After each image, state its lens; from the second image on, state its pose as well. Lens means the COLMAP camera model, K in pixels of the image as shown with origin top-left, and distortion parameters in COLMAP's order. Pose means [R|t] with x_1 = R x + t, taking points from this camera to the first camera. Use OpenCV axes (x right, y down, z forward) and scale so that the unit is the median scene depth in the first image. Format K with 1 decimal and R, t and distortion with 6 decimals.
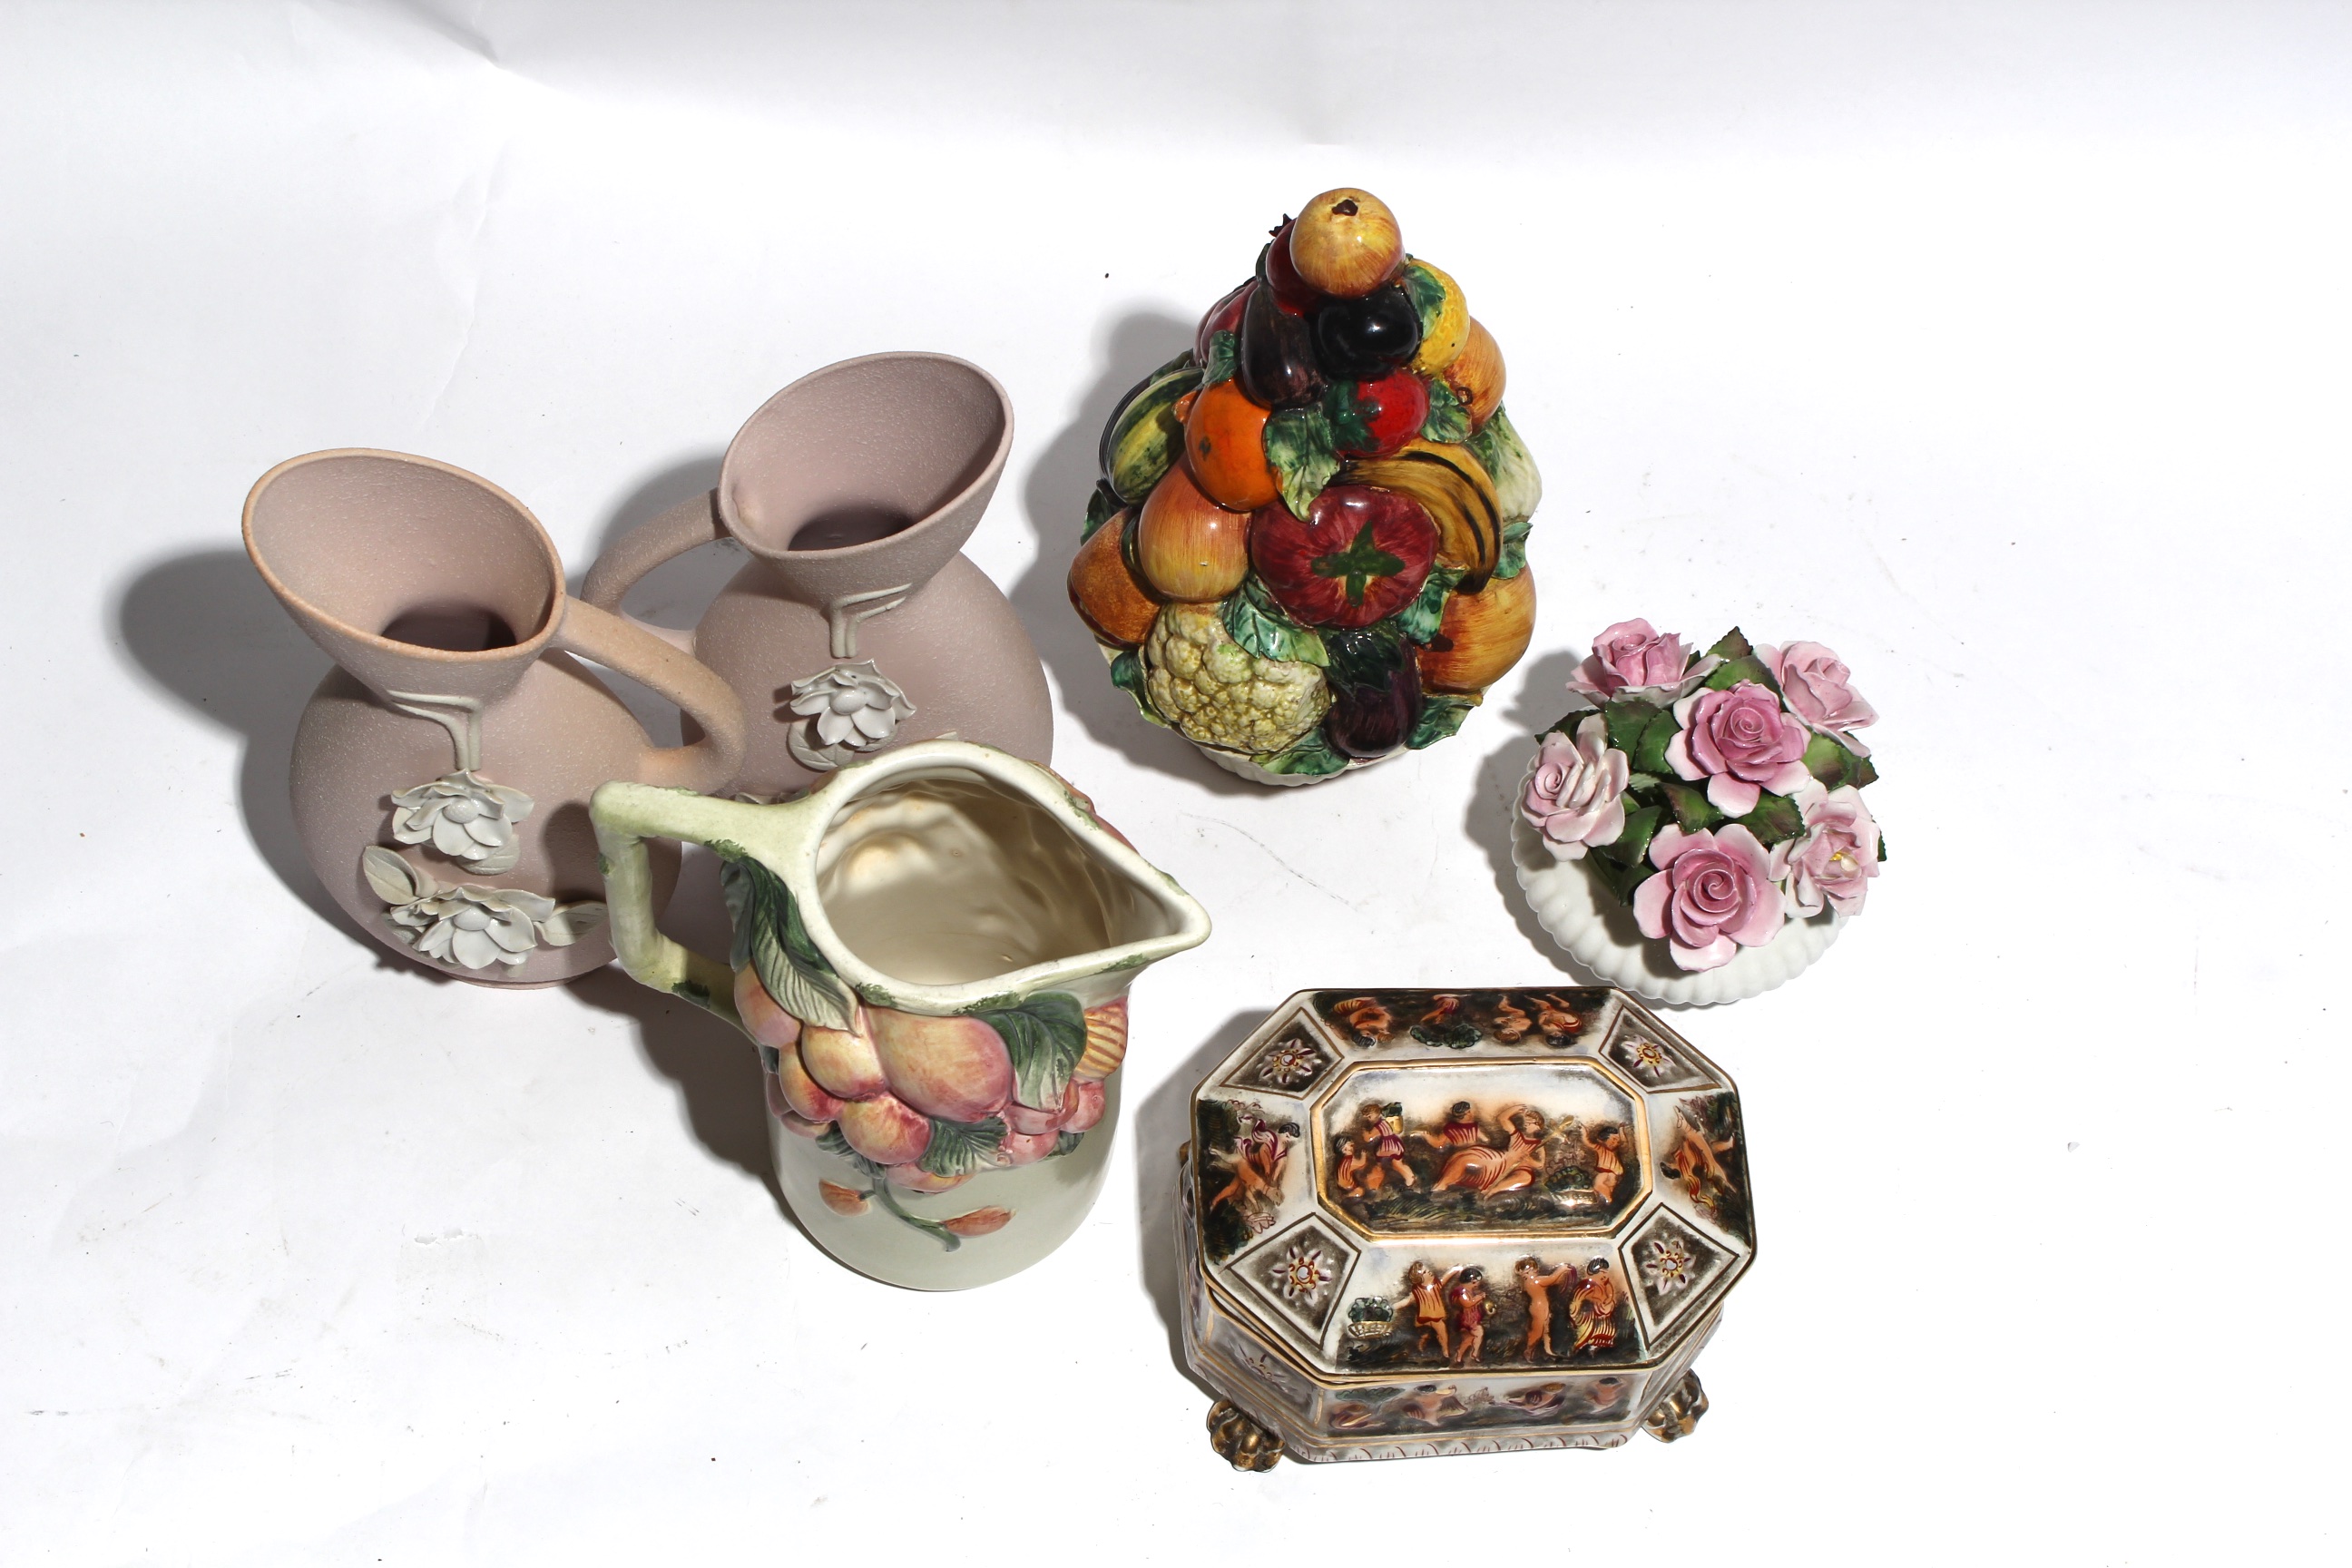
lens RADIAL K [[3906.8, 0, 1175.9], [0, 3906.8, 781.5], [0, 0, 1]] dist [-0.060001, 0.000000]
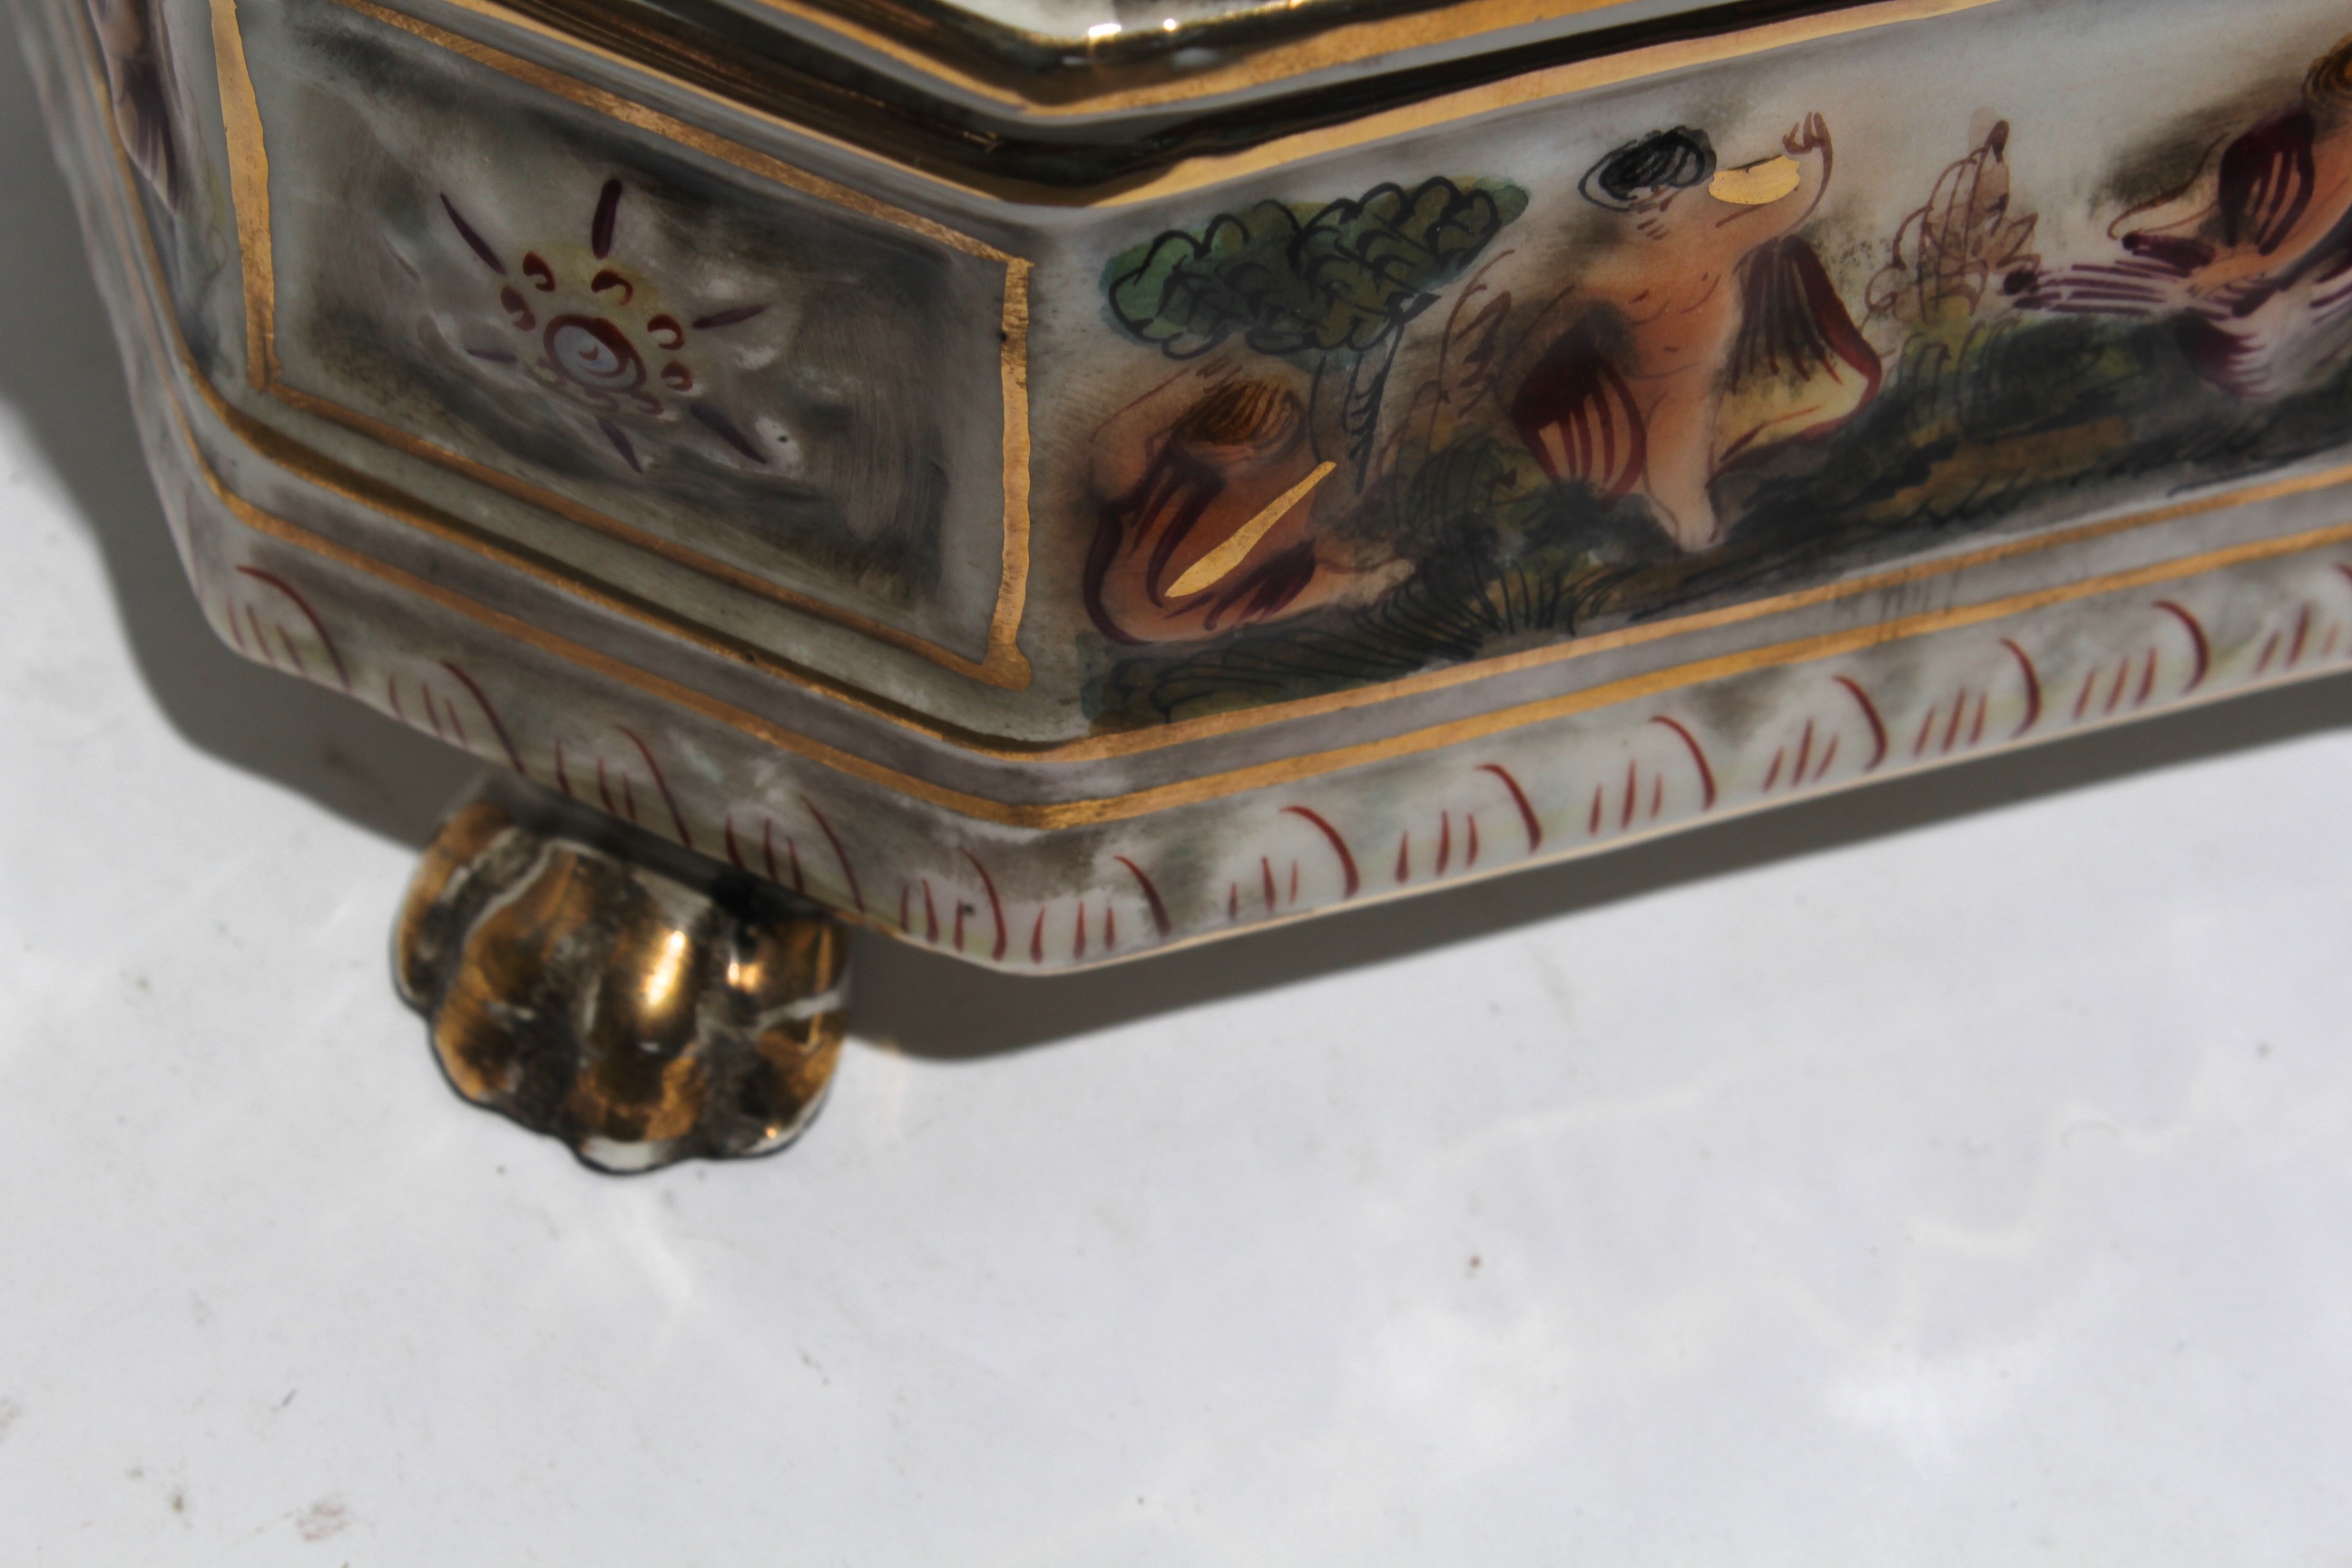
lens RADIAL K [[5573.5, 0, 1181.1], [0, 5573.5, 779.1], [0, 0, 1]] dist [0.104693, 0.000000]
pose [[0.965003, -0.203199, 0.165770, 0.002430], [0.220373, 0.971009, -0.092613, 0.197393], [-0.142145, 0.125903, 0.981806, 0.783921]]
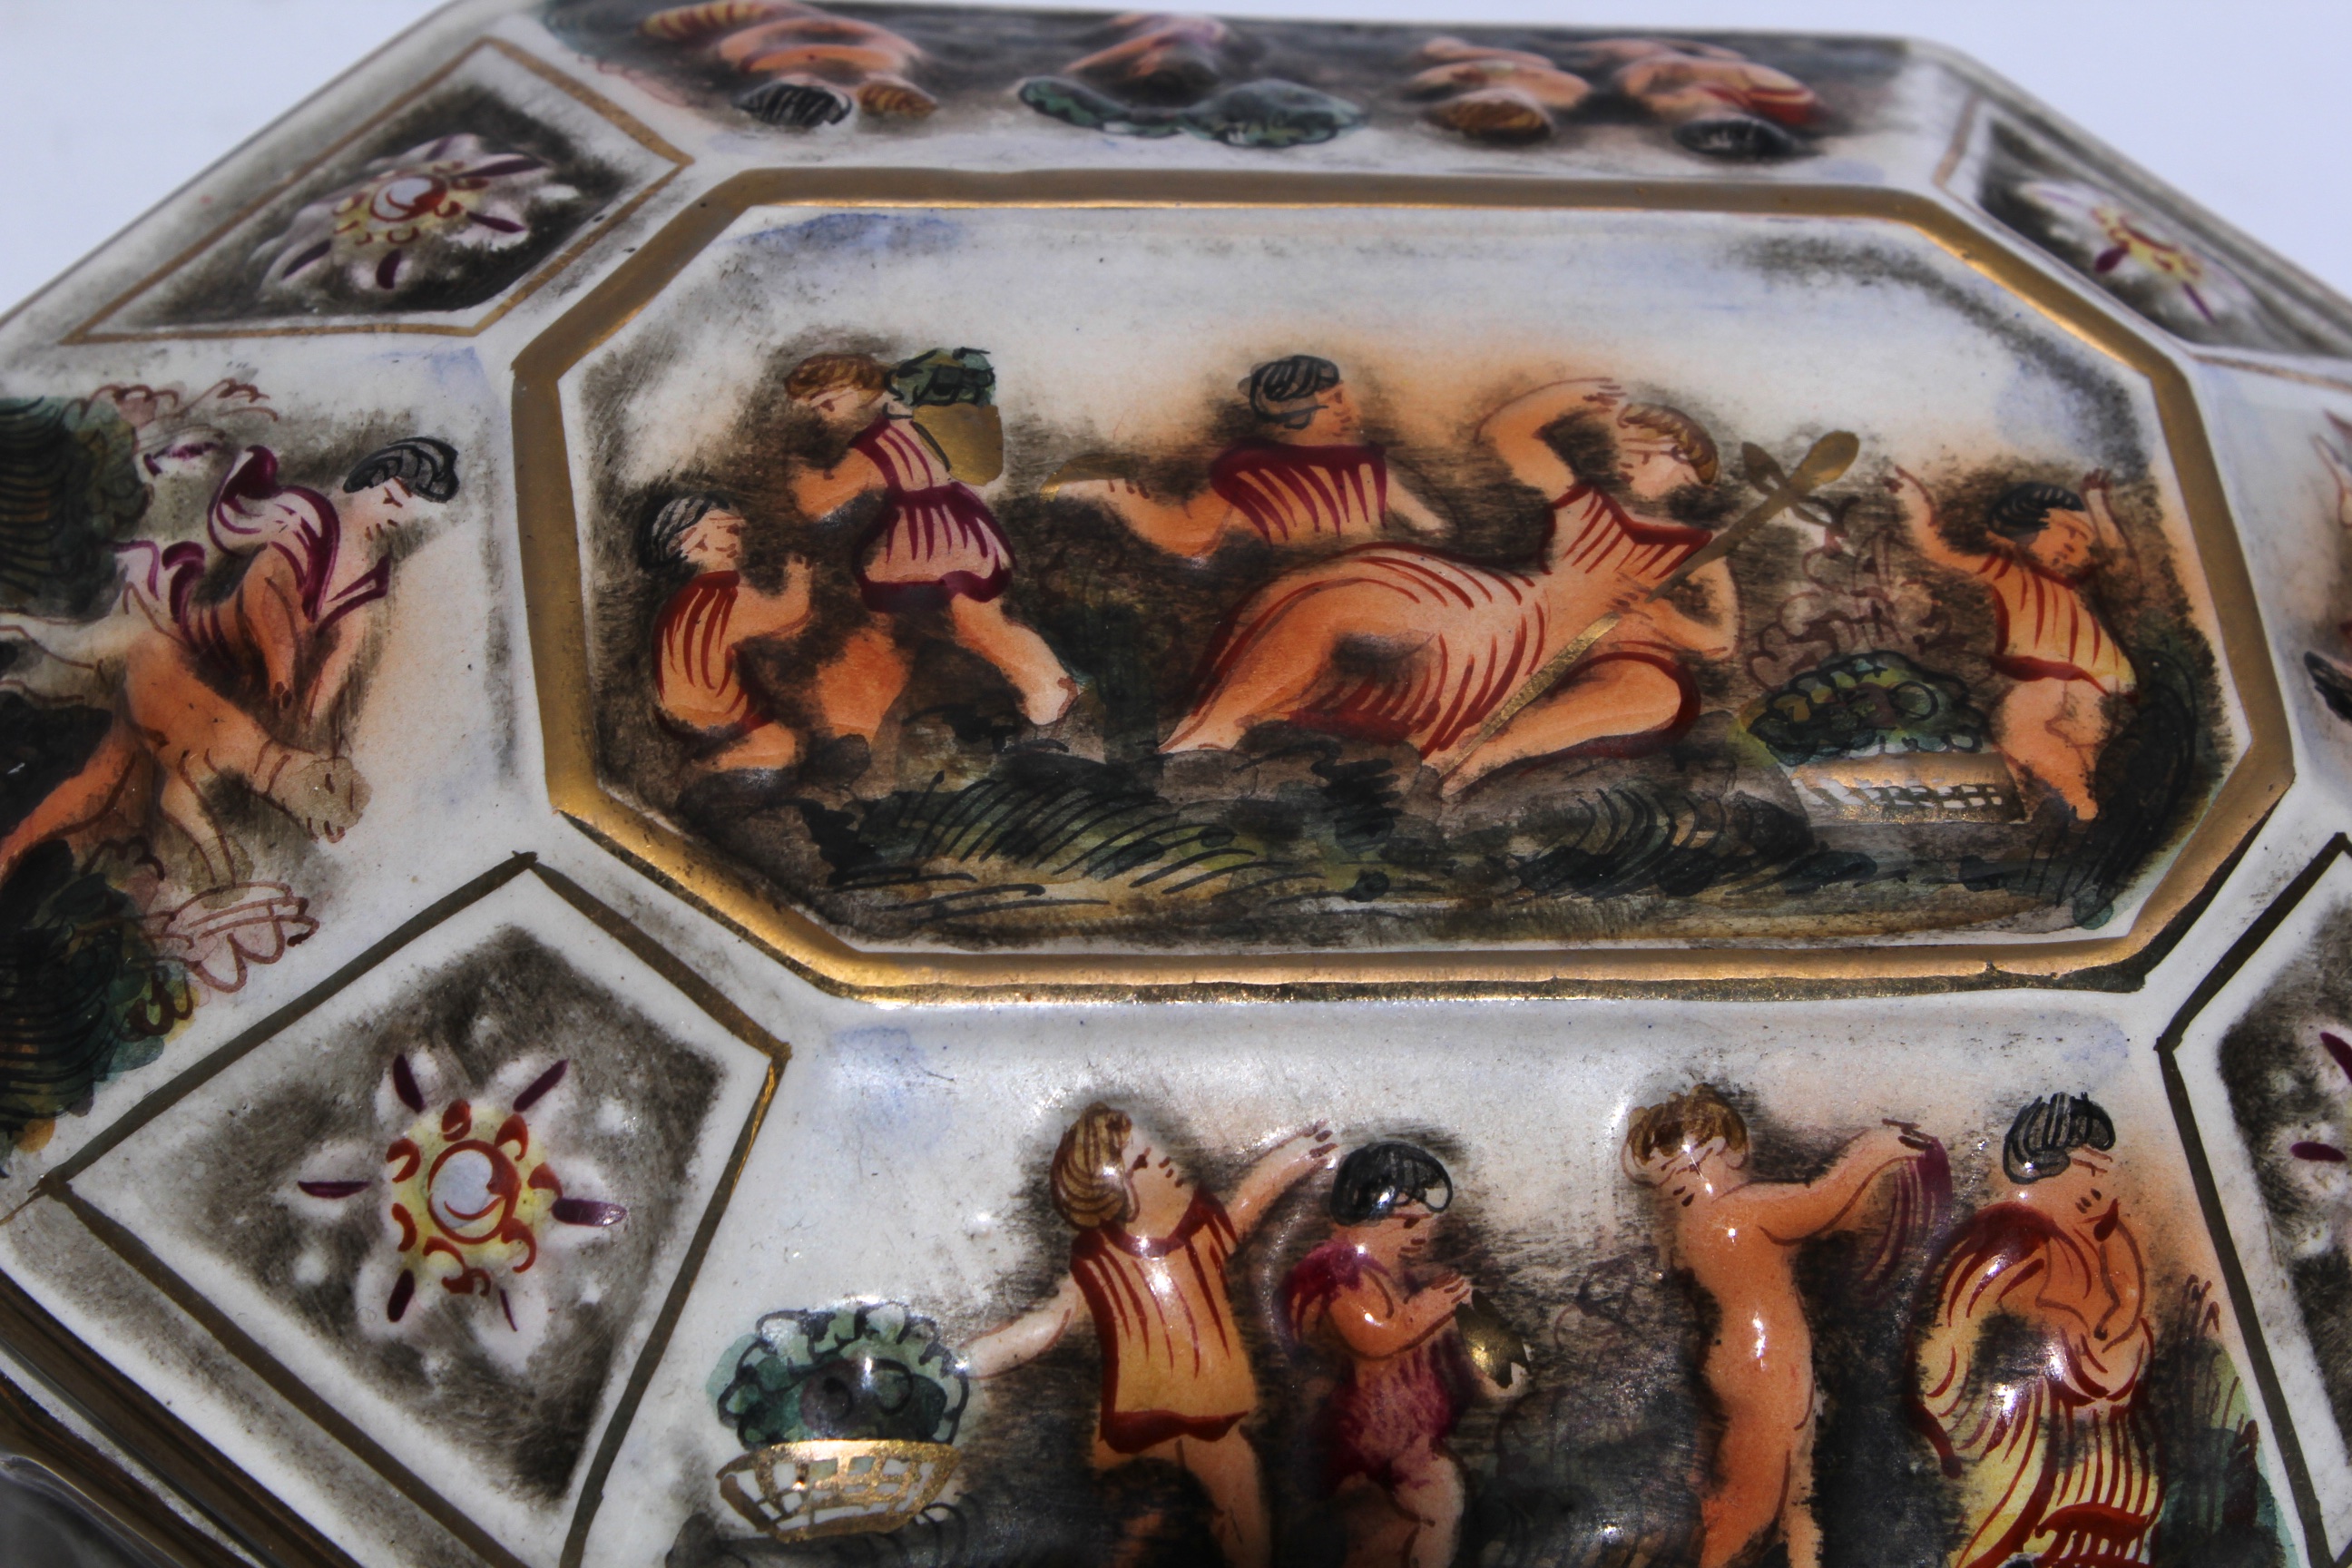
lens RADIAL K [[5381.1, 0, 1184.3], [0, 5381.1, 783.1], [0, 0, 1]] dist [0.058908, 0.000000]
pose [[0.990574, 0.005406, 0.136874, 0.031050], [0.011067, 0.992796, -0.119305, 0.136354], [-0.136532, 0.119695, 0.983378, 0.742467]]
